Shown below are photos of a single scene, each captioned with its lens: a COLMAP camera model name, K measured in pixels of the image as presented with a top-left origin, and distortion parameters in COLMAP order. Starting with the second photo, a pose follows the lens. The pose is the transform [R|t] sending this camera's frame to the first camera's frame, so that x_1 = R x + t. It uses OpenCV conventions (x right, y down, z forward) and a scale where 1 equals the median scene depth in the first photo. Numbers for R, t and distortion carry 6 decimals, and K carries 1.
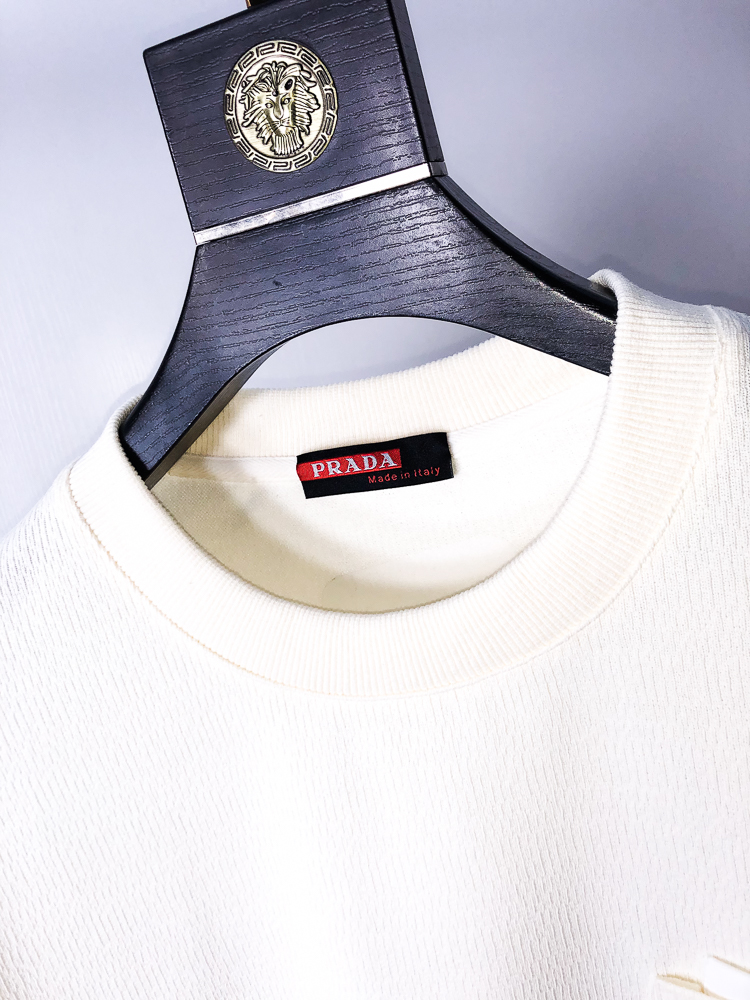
lens RADIAL K [[910.3, 0, 375.0], [0, 910.3, 500.0], [0, 0, 1]] dist [-0.010625, -0.012055]
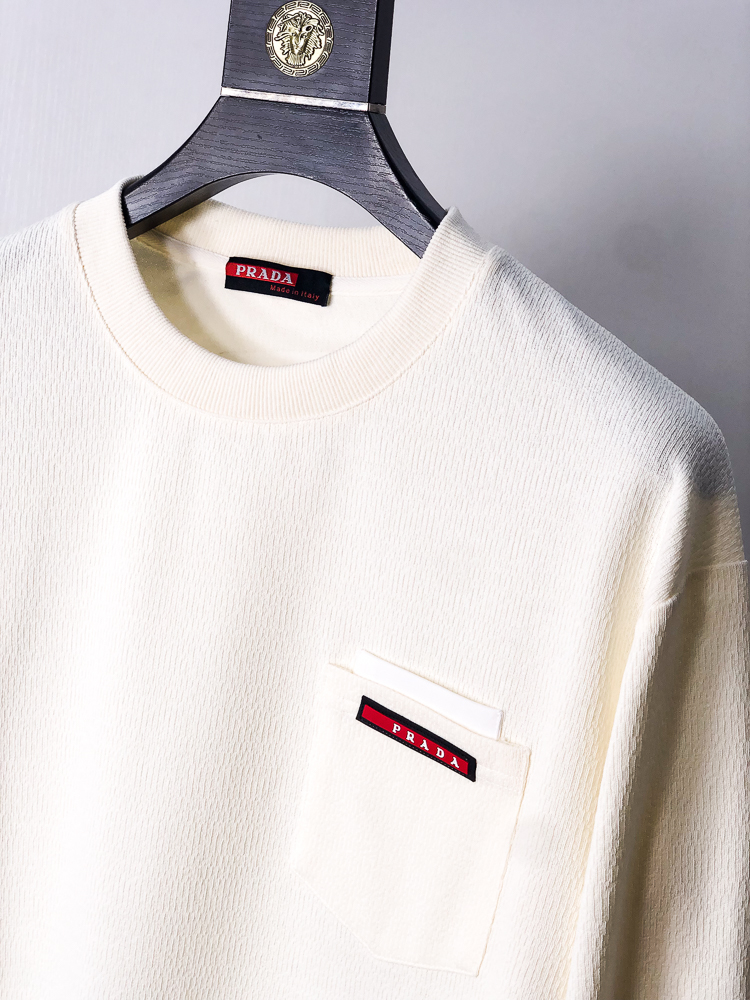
lens RADIAL K [[1530.8, 0, 375.0], [0, 1530.8, 500.0], [0, 0, 1]] dist [0.003273, 0.130797]
pose [[0.930446, 0.365622, 0.024293, 0.221285], [-0.364190, 0.930045, -0.048803, 0.366208], [-0.040437, 0.036561, 0.998513, -1.482330]]
